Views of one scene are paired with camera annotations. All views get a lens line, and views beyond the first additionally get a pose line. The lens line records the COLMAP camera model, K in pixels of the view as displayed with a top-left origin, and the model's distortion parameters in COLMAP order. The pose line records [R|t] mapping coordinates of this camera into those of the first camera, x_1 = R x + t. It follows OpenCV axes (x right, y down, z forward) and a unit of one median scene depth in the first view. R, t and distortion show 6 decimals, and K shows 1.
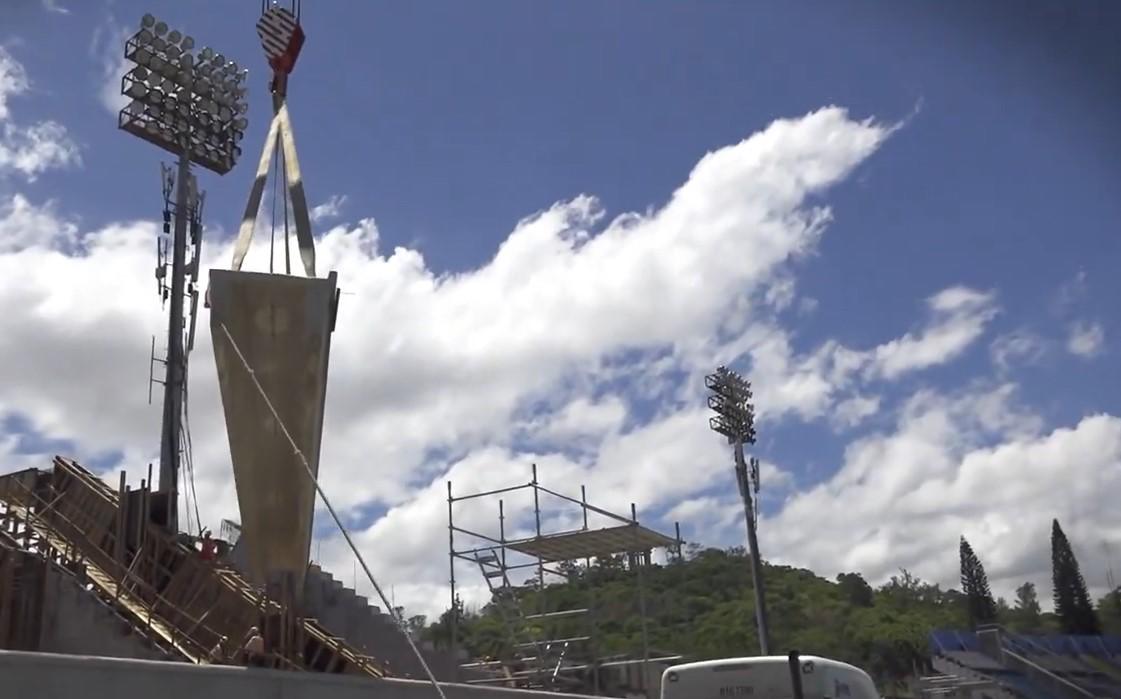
lens RADIAL K [[1156.5, 0, 475.0], [0, 1156.5, 370.0], [0, 0, 1]] dist [-0.001128, 0.000000]
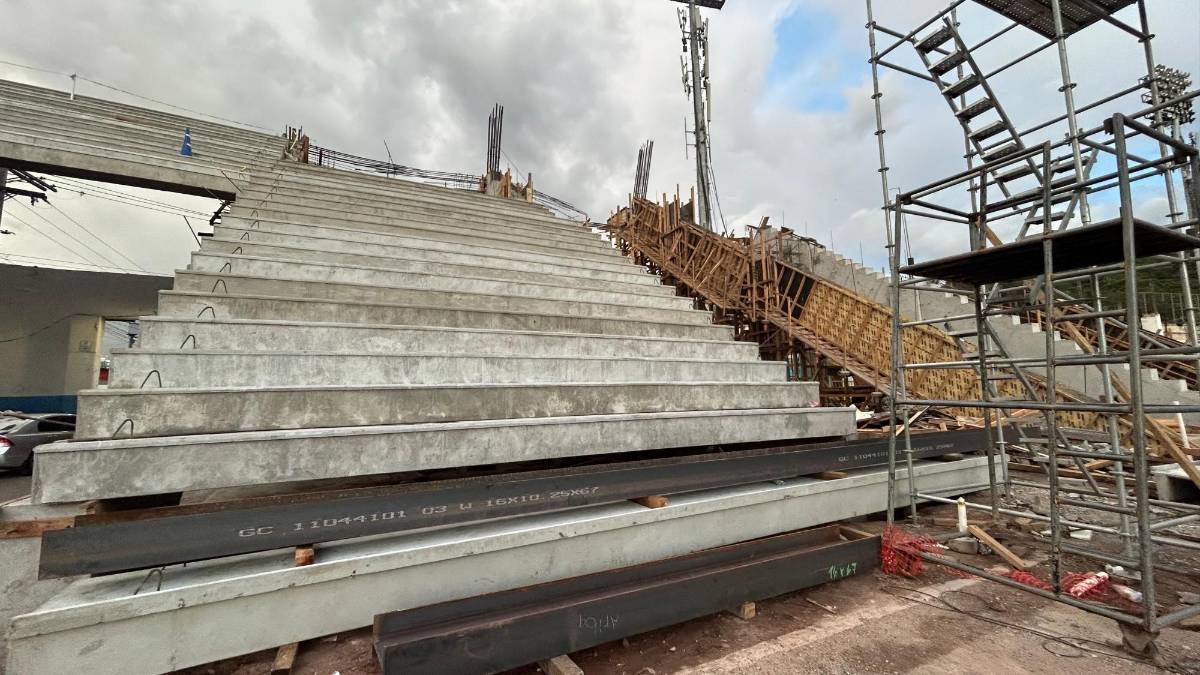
lens RADIAL K [[488.5, 0, 590.9], [0, 488.5, 338.2], [0, 0, 1]] dist [0.000755, 0.000492]
pose [[0.814619, -0.046639, -0.578118, 0.002170], [0.197695, 0.959399, 0.201172, 0.102665], [0.545264, -0.278170, 0.790765, 0.277499]]
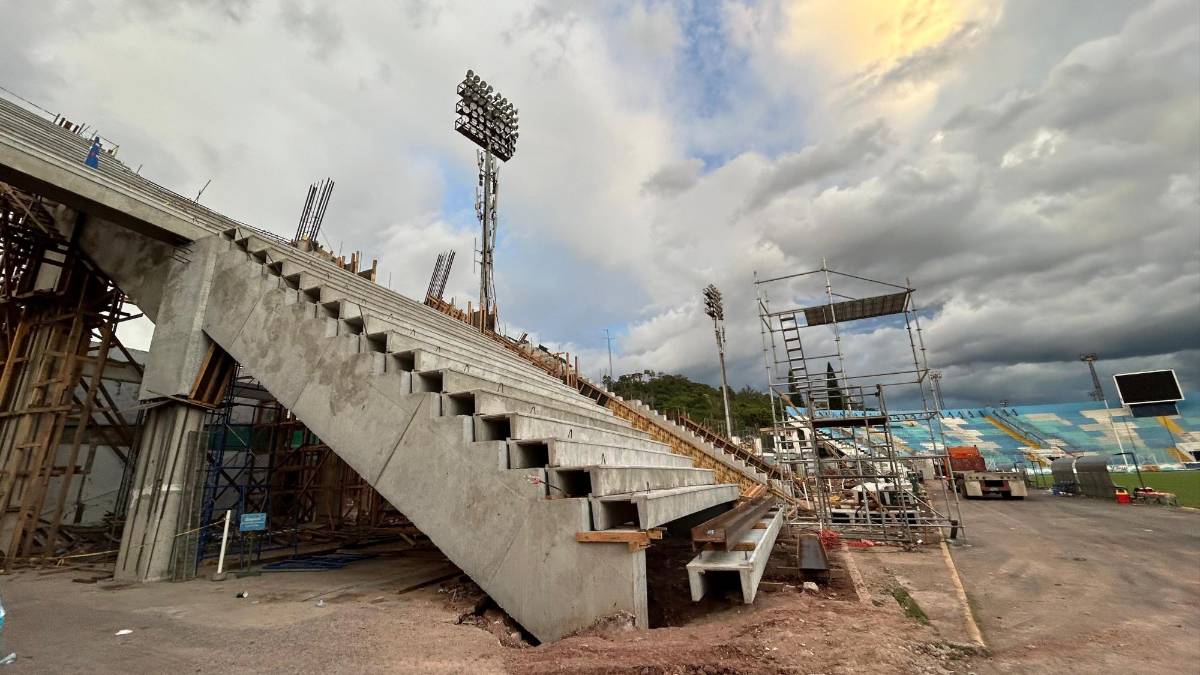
lens RADIAL K [[488.5, 0, 588.7], [0, 488.5, 339.8], [0, 0, 1]] dist [0.000755, 0.000492]
pose [[0.997937, 0.028972, 0.057289, -0.128040], [-0.033521, 0.996222, 0.080110, 0.065481], [-0.054751, -0.081865, 0.995138, 0.162860]]
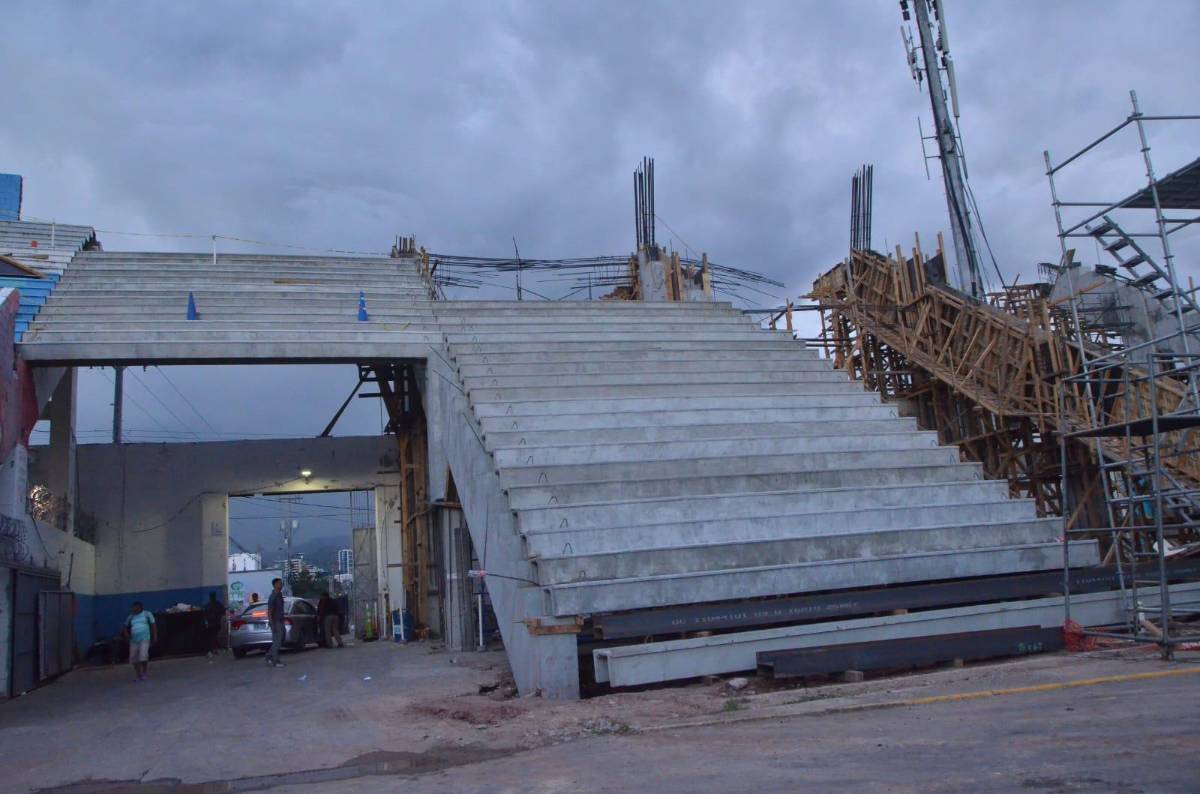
lens RADIAL K [[917.6, 0, 592.6], [0, 917.6, 396.4], [0, 0, 1]] dist [-0.044799, 0.013166]
pose [[0.668853, -0.156184, -0.726803, 0.093651], [0.312391, 0.946219, 0.084149, 0.049148], [0.674572, -0.283330, 0.681672, 0.135738]]
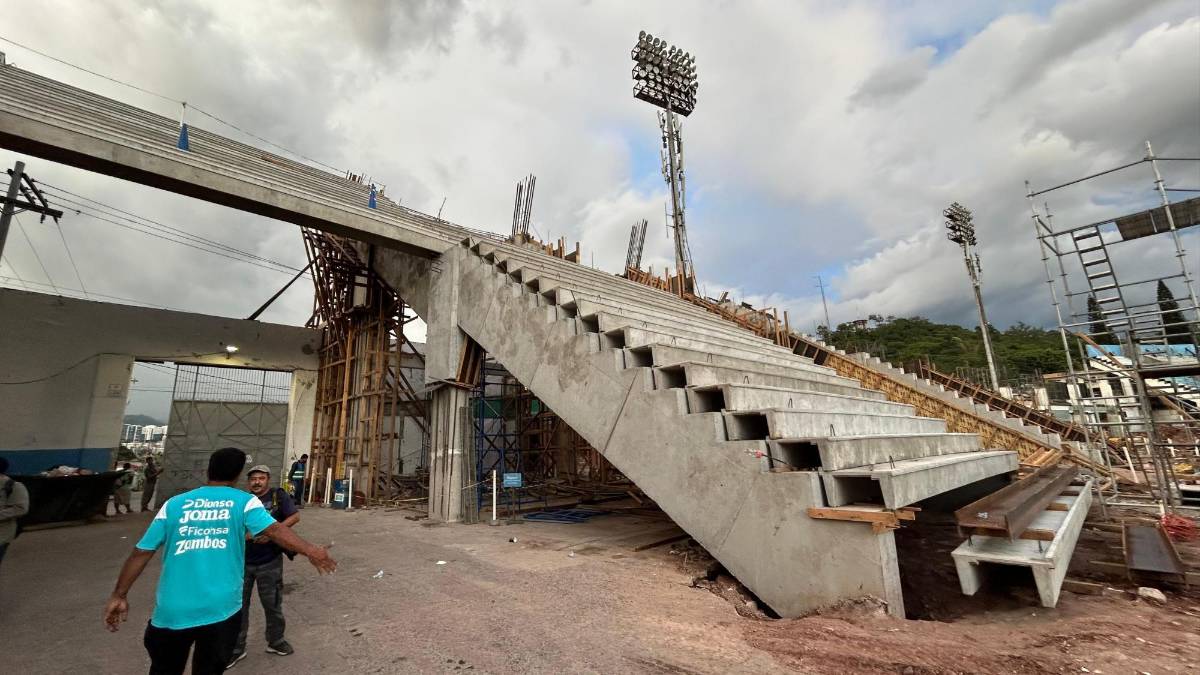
lens RADIAL K [[488.5, 0, 589.2], [0, 488.5, 341.4], [0, 0, 1]] dist [0.000755, 0.000492]
pose [[0.937800, -0.058287, -0.342248, -0.129256], [0.114134, 0.982772, 0.145368, 0.062249], [0.327879, -0.175388, 0.928297, 0.163567]]
